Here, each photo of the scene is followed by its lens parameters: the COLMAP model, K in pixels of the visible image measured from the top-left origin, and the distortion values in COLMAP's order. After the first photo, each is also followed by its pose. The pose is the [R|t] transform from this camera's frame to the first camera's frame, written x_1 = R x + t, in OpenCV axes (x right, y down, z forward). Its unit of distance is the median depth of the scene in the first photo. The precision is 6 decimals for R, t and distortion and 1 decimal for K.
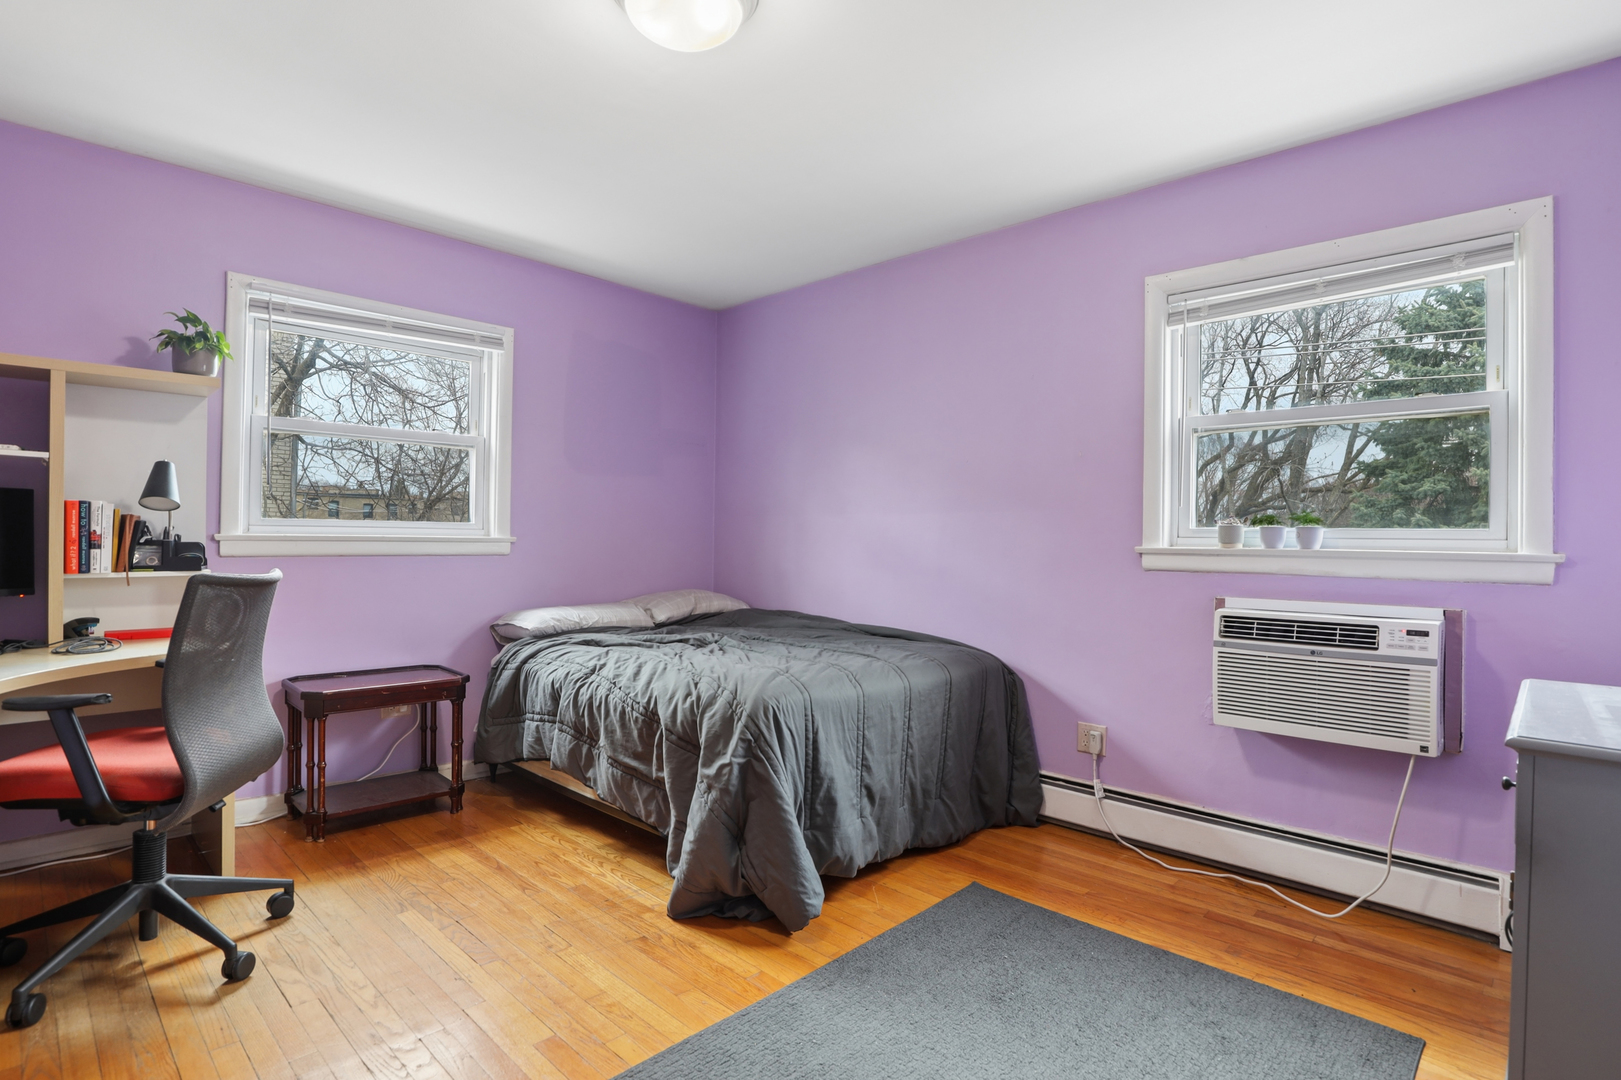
lens RADIAL K [[787.2, 0, 809.5], [0, 787.2, 538.1], [0, 0, 1]] dist [-0.029736, 0.007082]
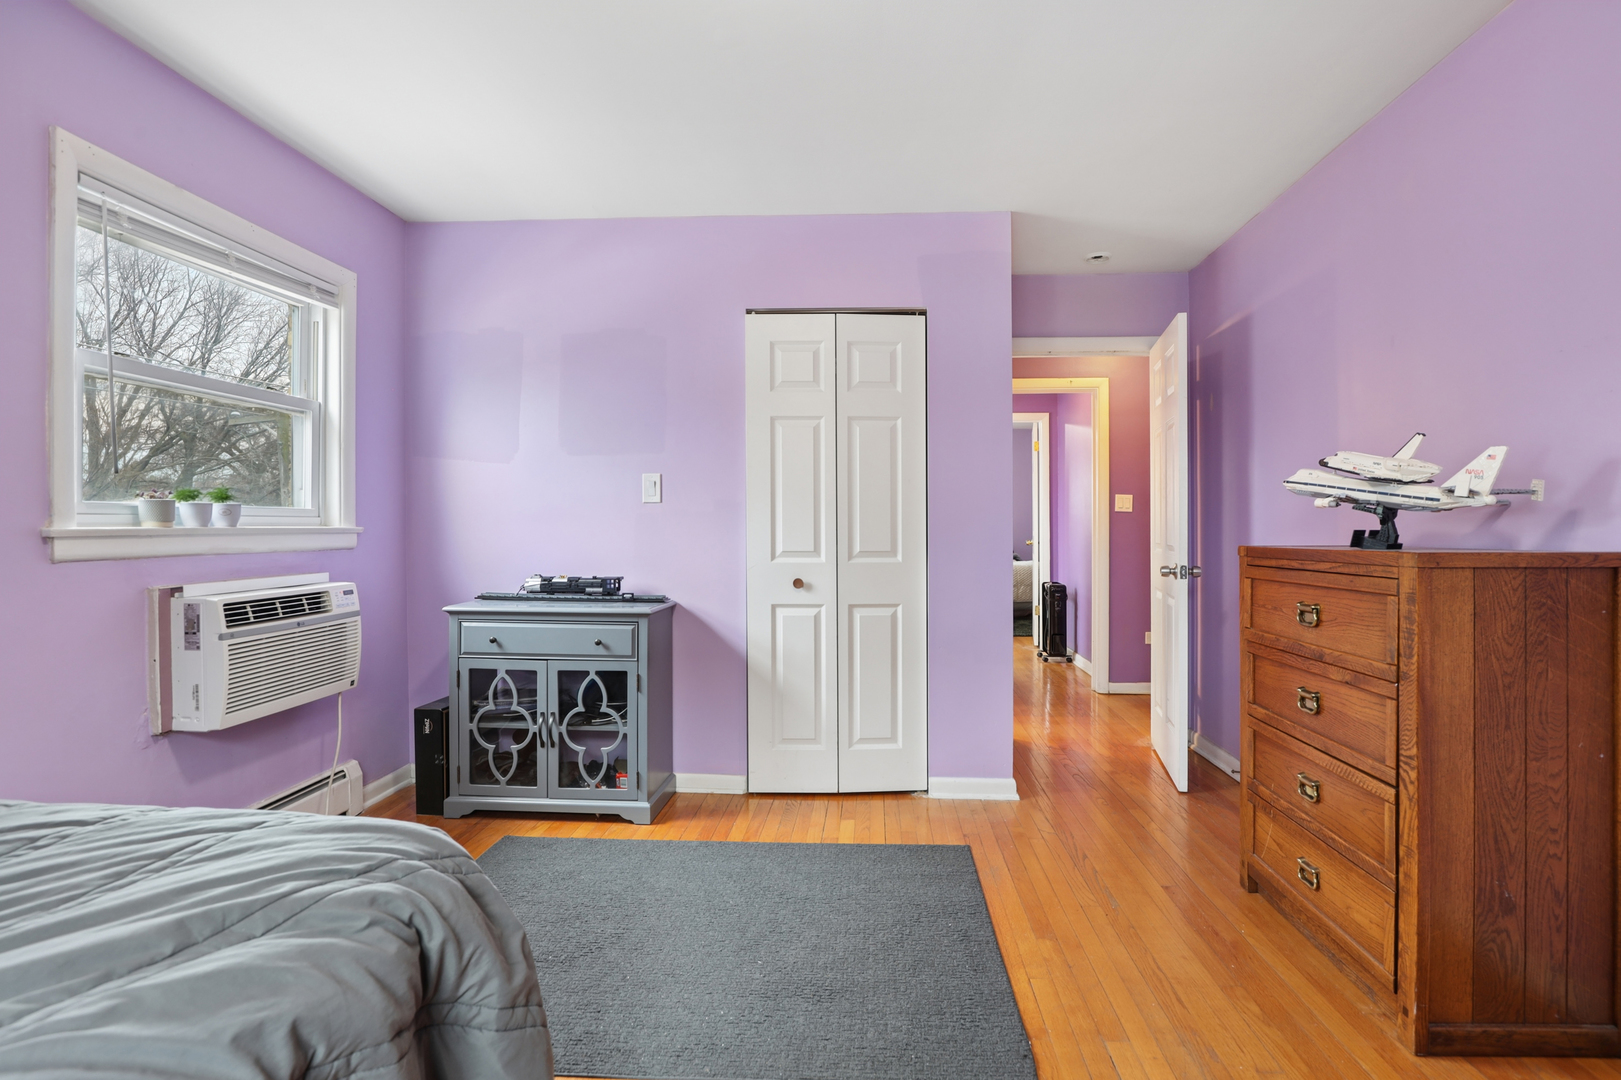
lens RADIAL K [[787.2, 0, 811.4], [0, 787.2, 529.5], [0, 0, 1]] dist [-0.029736, 0.007082]
pose [[-0.619915, -0.019310, 0.784432, -0.613142], [-0.009998, 0.999810, 0.016711, -0.006467], [-0.784606, 0.002516, -0.619990, 1.105869]]
